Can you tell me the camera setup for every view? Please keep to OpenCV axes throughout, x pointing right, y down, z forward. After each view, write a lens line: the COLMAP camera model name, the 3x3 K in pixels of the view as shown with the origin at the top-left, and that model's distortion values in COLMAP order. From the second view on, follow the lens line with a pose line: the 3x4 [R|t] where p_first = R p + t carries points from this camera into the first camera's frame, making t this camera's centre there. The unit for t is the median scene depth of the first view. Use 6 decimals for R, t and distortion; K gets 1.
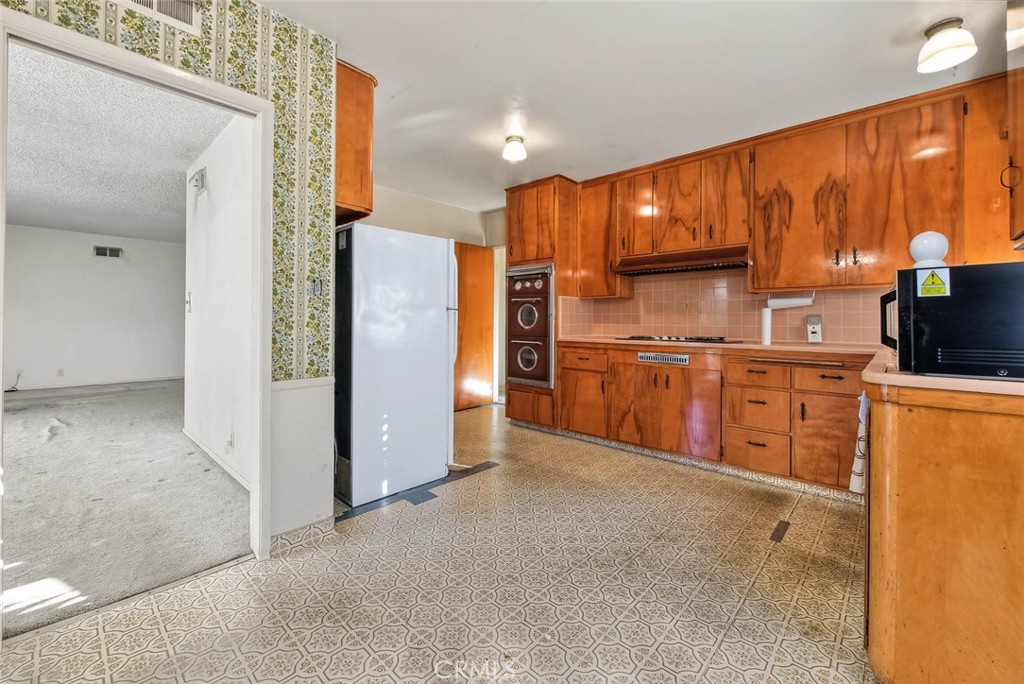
lens RADIAL K [[419.9, 0, 510.0], [0, 419.9, 317.3], [0, 0, 1]] dist [-0.002326, -0.000303]
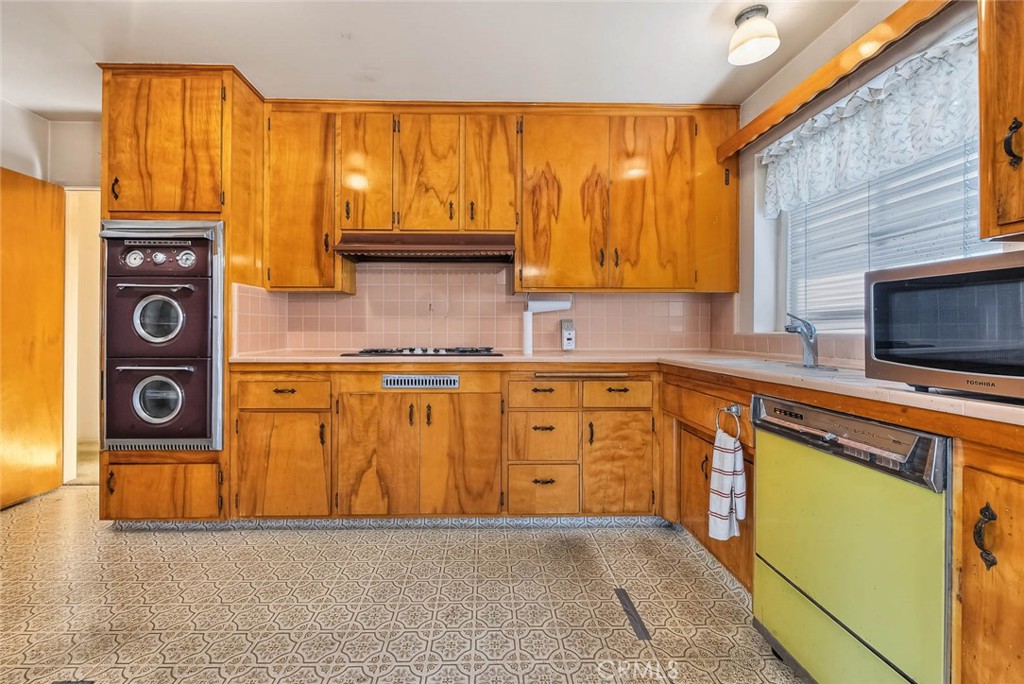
lens RADIAL K [[412.5, 0, 493.2], [0, 412.5, 325.7], [0, 0, 1]] dist [-0.001418, -0.000308]
pose [[0.719063, 0.000583, 0.694945, -0.018553], [-0.003590, 0.999989, 0.002875, 0.004560], [-0.694936, -0.004562, 0.719057, 0.414327]]
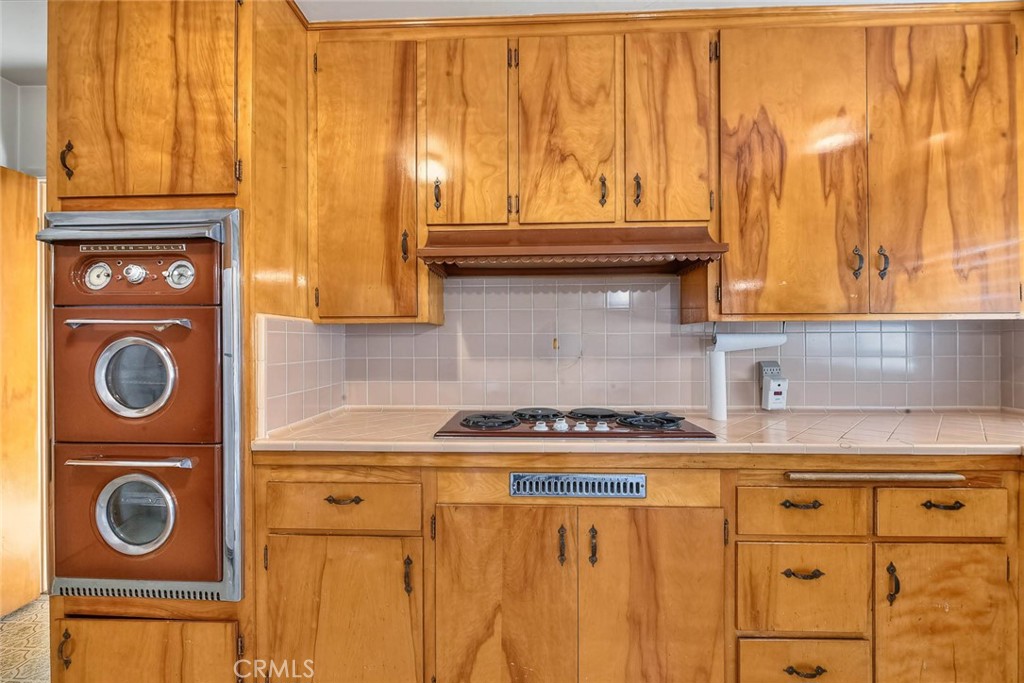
lens RADIAL K [[407.7, 0, 512.0], [0, 407.7, 341.5], [0, 0, 1]] dist [-0.004369, -0.000434]
pose [[0.759735, -0.008191, 0.650181, 0.070099], [0.002534, 0.999950, 0.009637, -0.036672], [-0.650228, -0.005674, 0.759718, 0.718668]]
